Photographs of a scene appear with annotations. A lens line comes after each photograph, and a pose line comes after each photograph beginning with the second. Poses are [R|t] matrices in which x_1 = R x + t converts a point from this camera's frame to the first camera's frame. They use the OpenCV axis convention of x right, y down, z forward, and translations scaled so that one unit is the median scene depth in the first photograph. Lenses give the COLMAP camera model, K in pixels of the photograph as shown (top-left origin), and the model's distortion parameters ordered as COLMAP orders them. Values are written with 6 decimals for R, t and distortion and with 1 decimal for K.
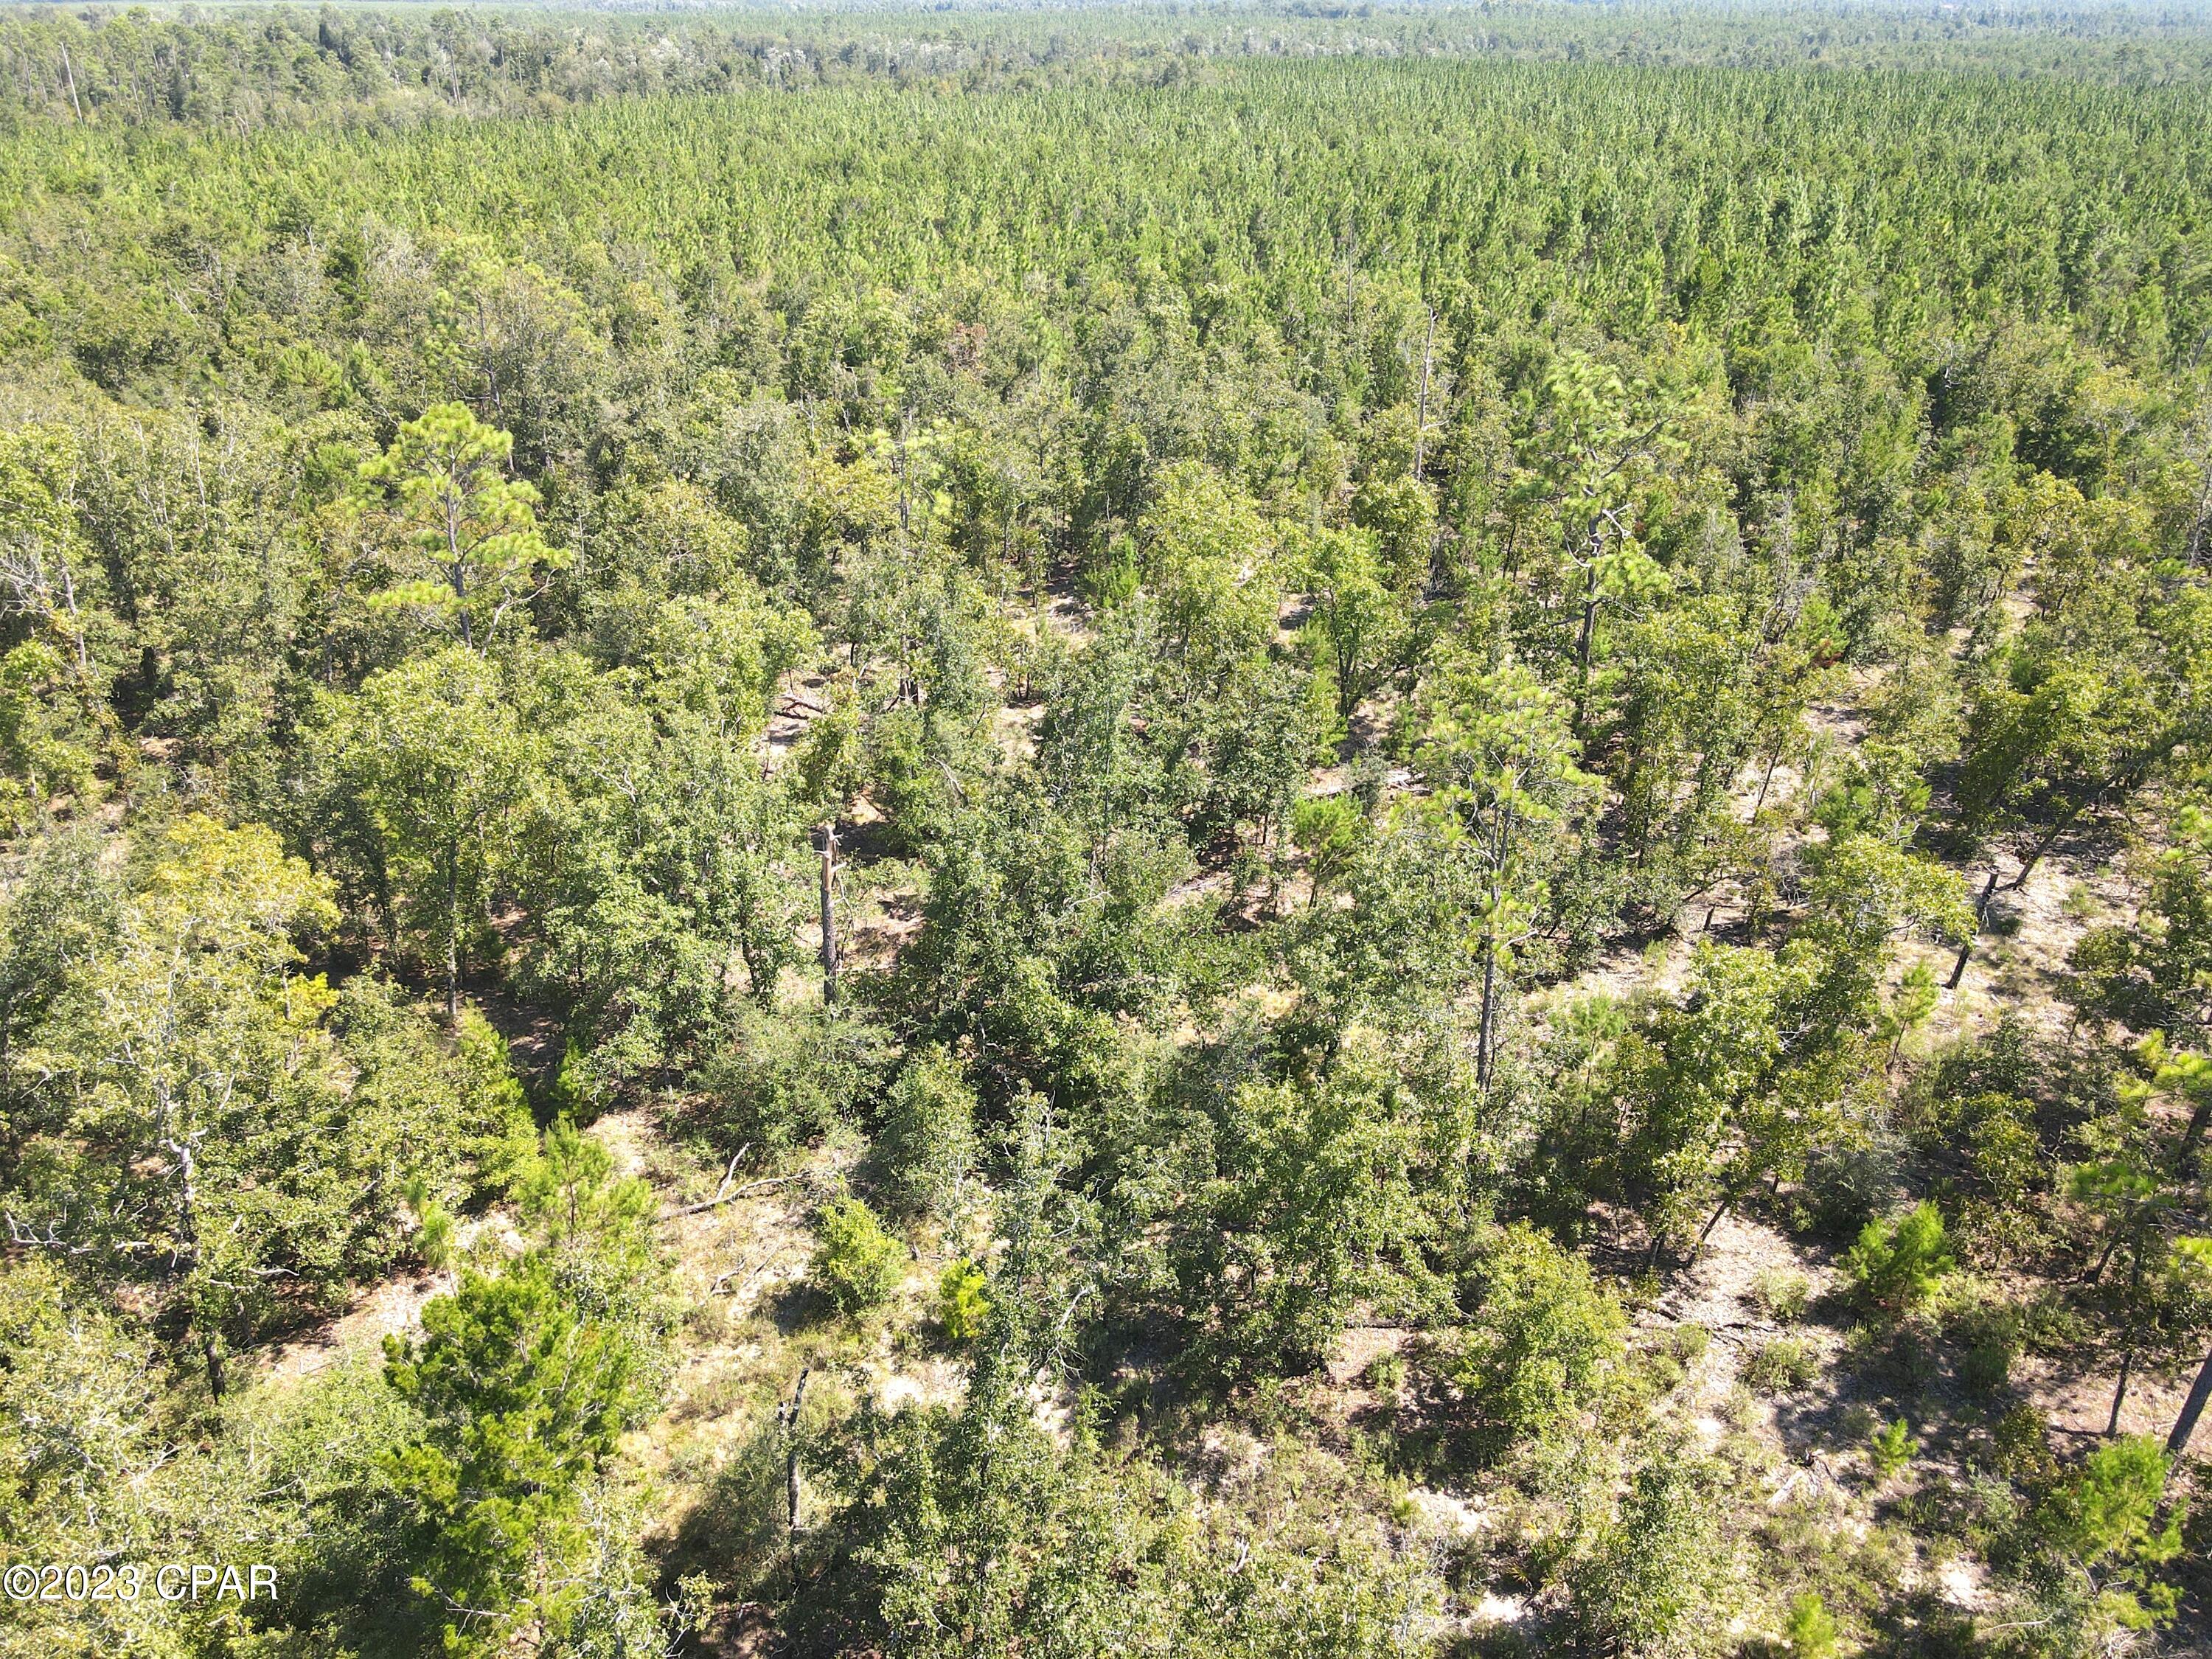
lens RADIAL K [[1614.4, 0, 1109.6], [0, 1614.4, 831.7], [0, 0, 1]] dist [0.029797, 0.006206]
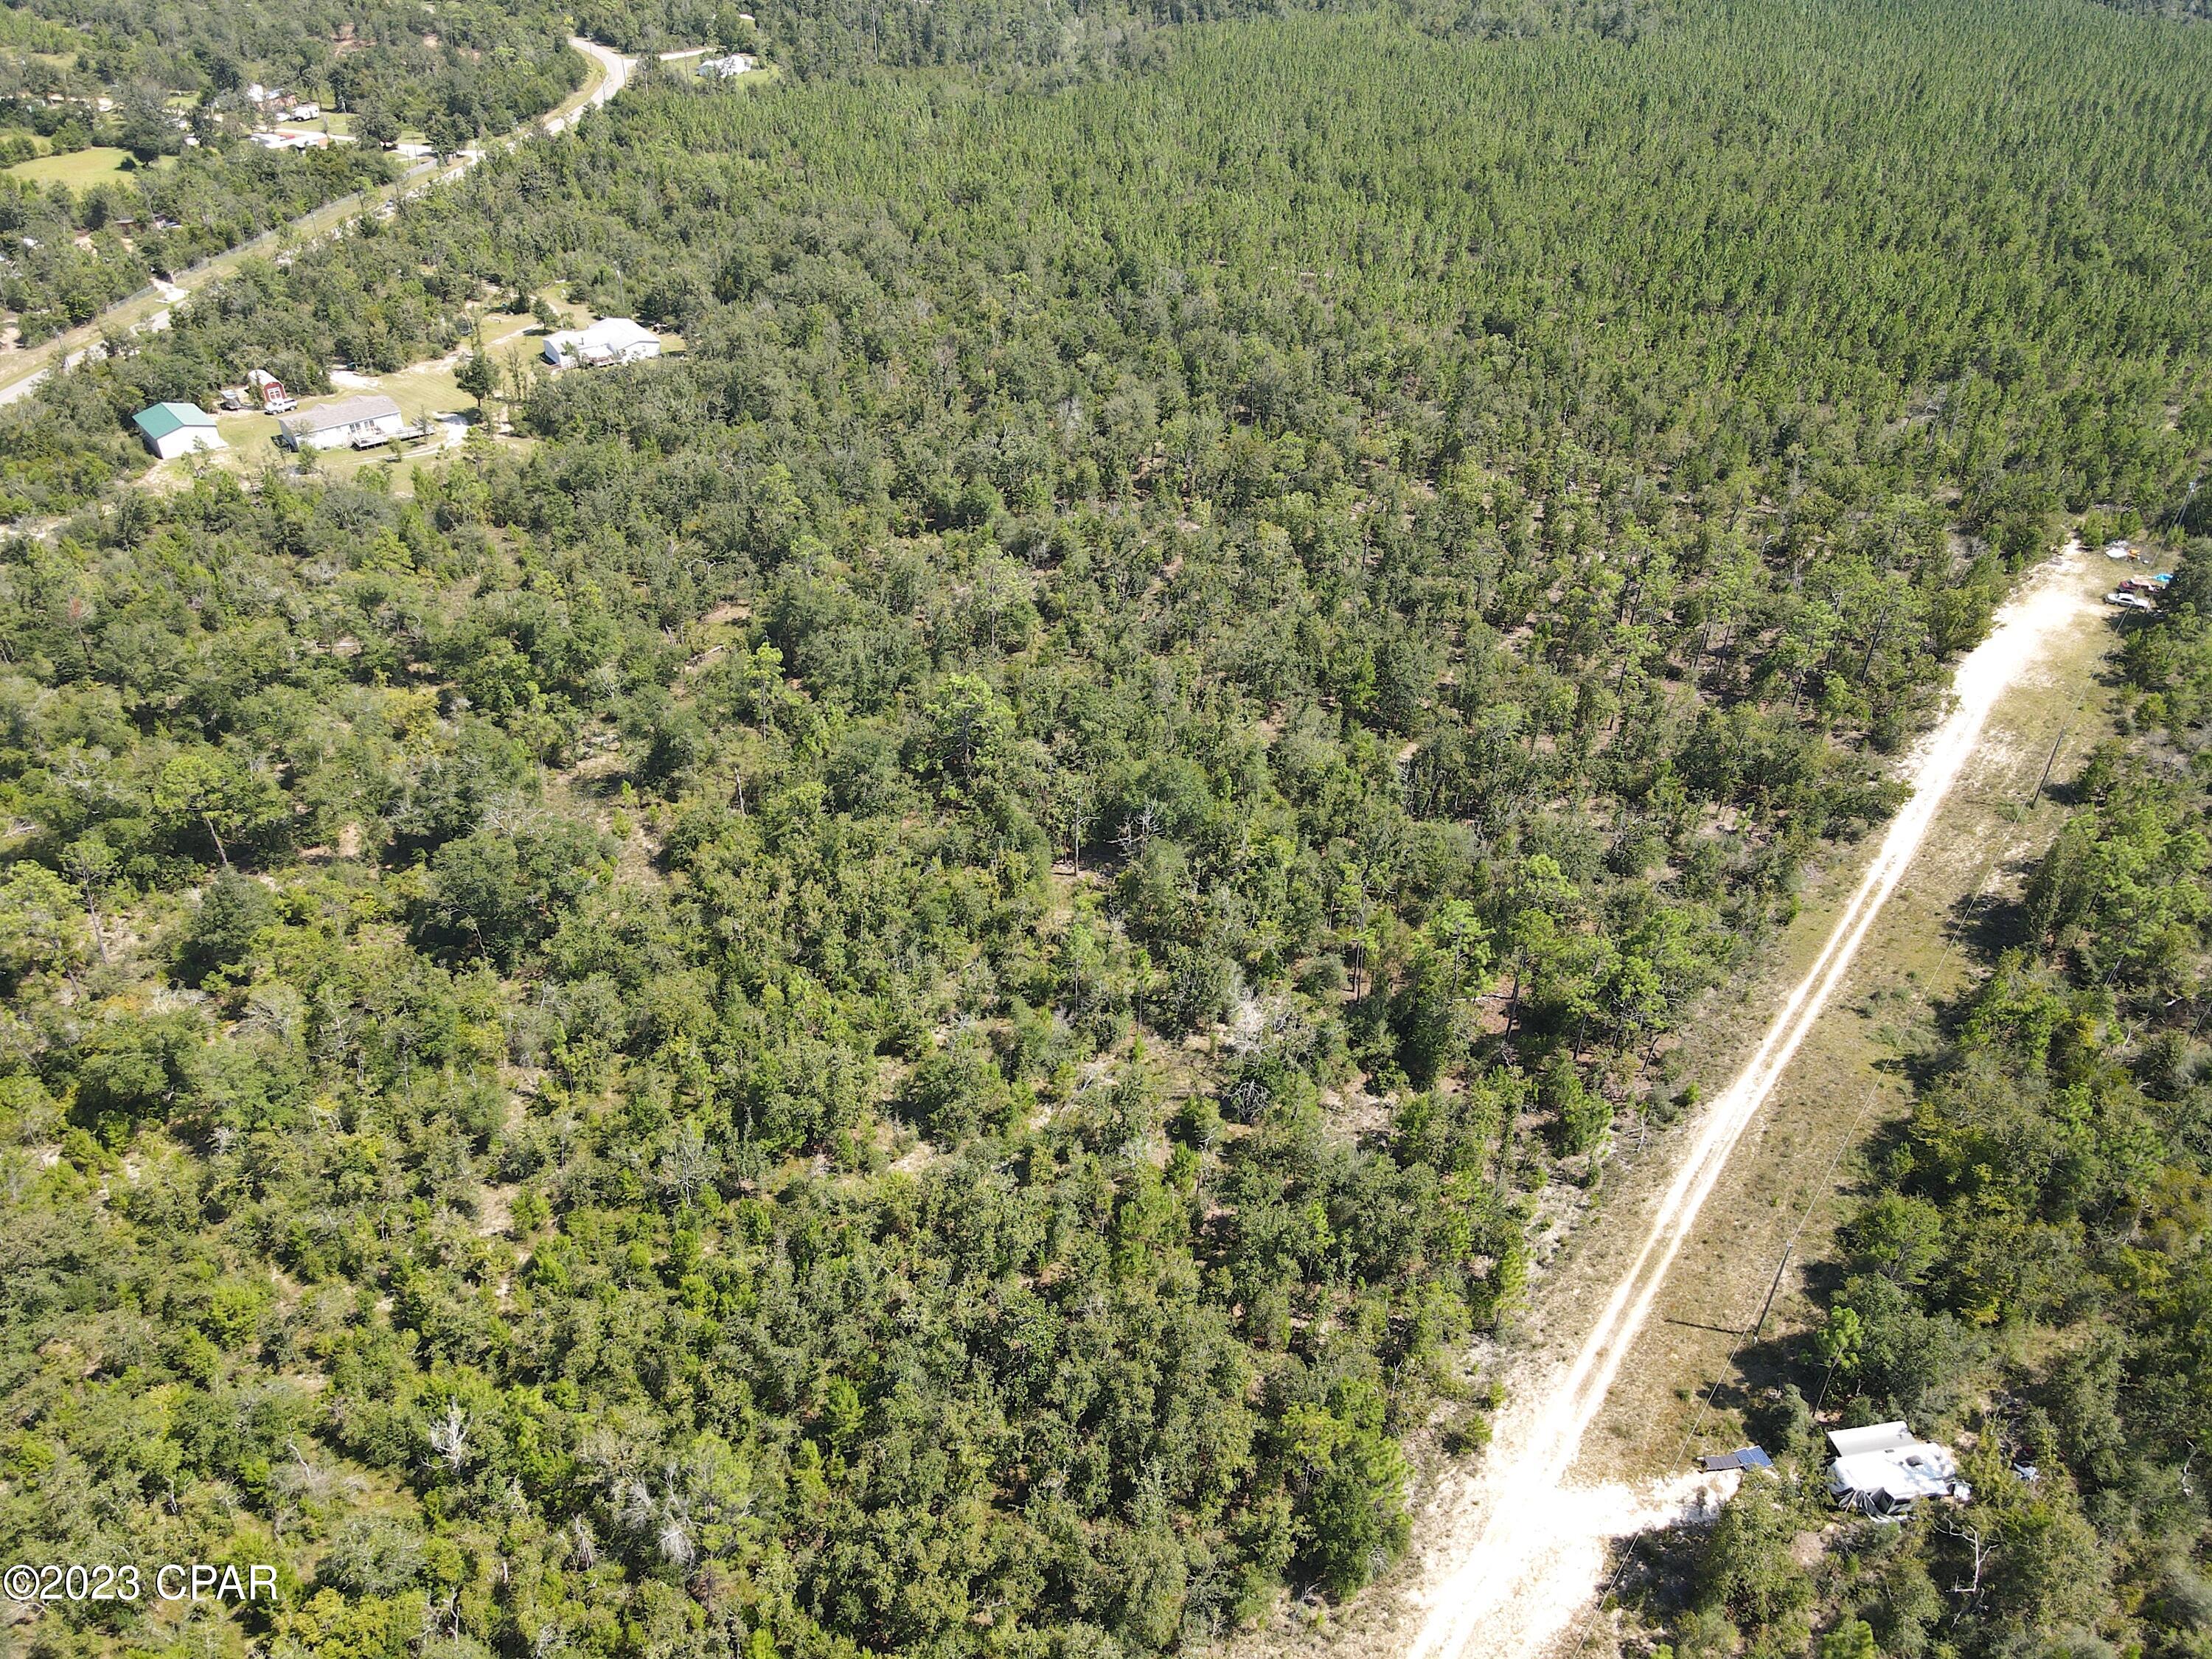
lens RADIAL K [[1614.4, 0, 1109.6], [0, 1614.4, 831.7], [0, 0, 1]] dist [0.029797, 0.006206]
pose [[0.965762, 0.154595, -0.208339, 0.021113], [-0.125831, 0.981406, 0.144942, 0.023723], [0.226872, -0.113764, 0.967257, -0.365833]]
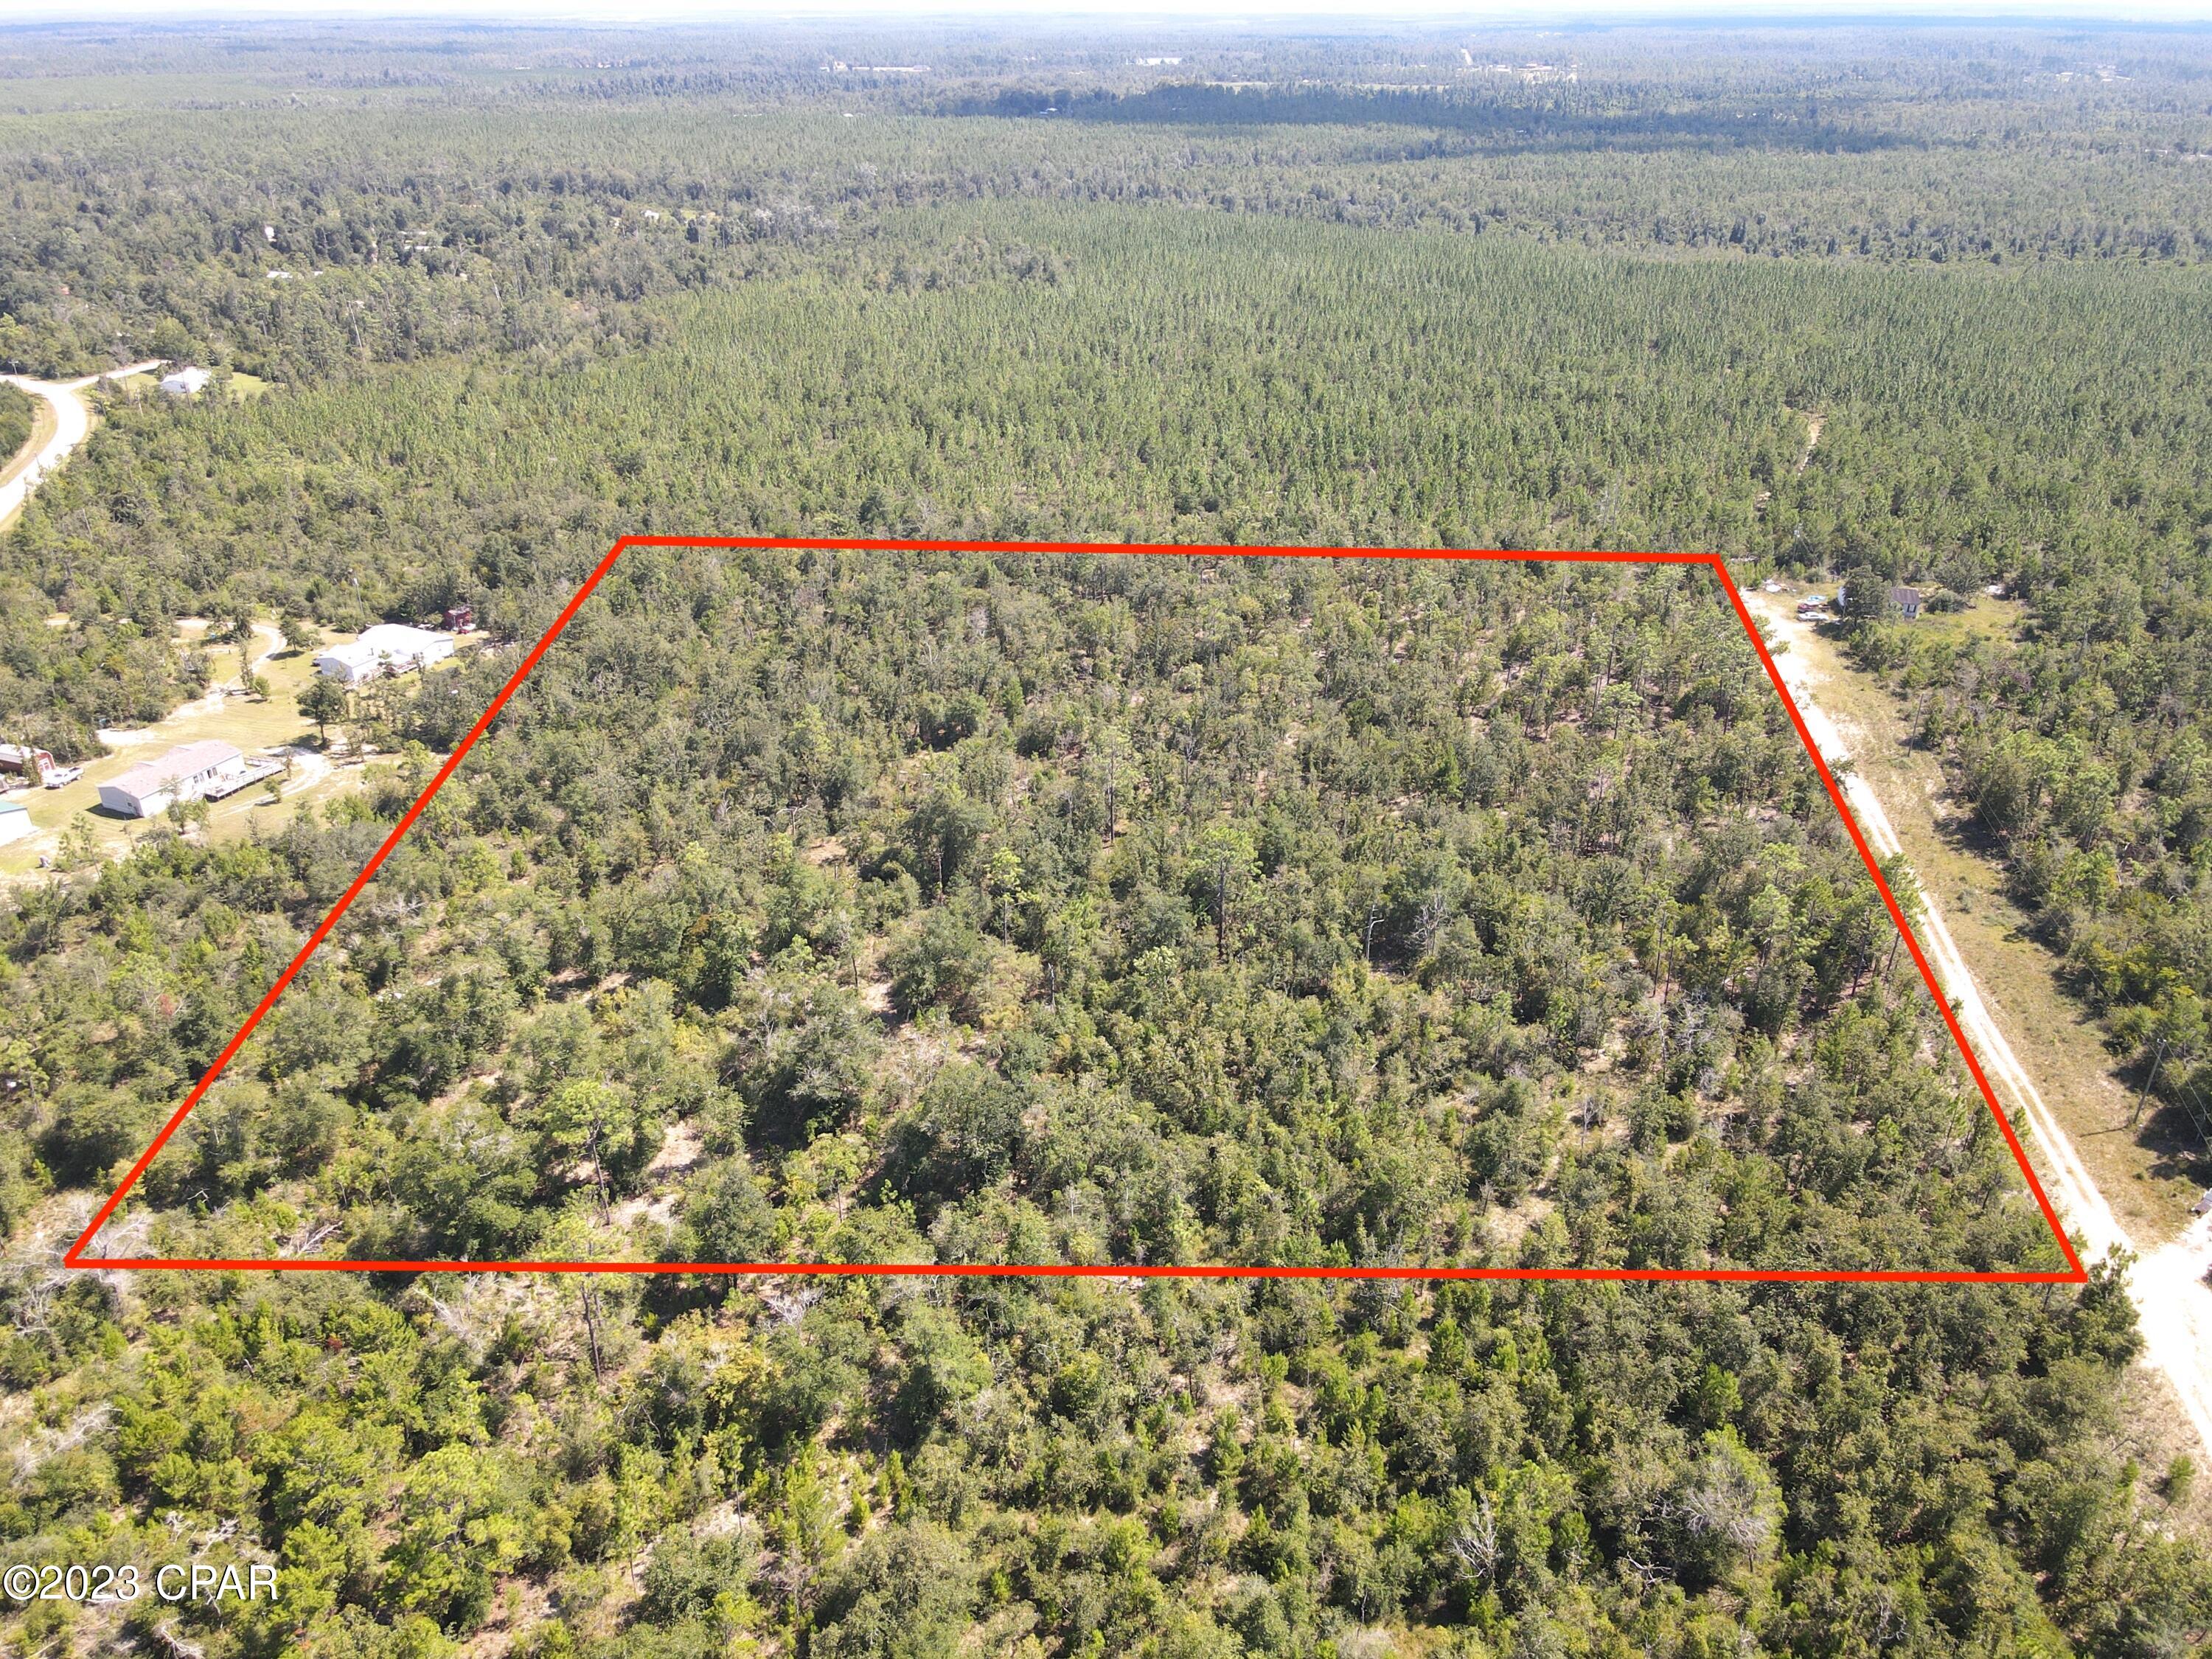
lens RADIAL K [[1612.9, 0, 1107.0], [0, 1612.9, 828.2], [0, 0, 1]] dist [0.023838, -0.007829]
pose [[0.978367, -0.097921, 0.182237, -0.175172], [0.098984, 0.995084, 0.003275, 0.040596], [-0.181662, 0.014835, 0.983249, -0.398266]]
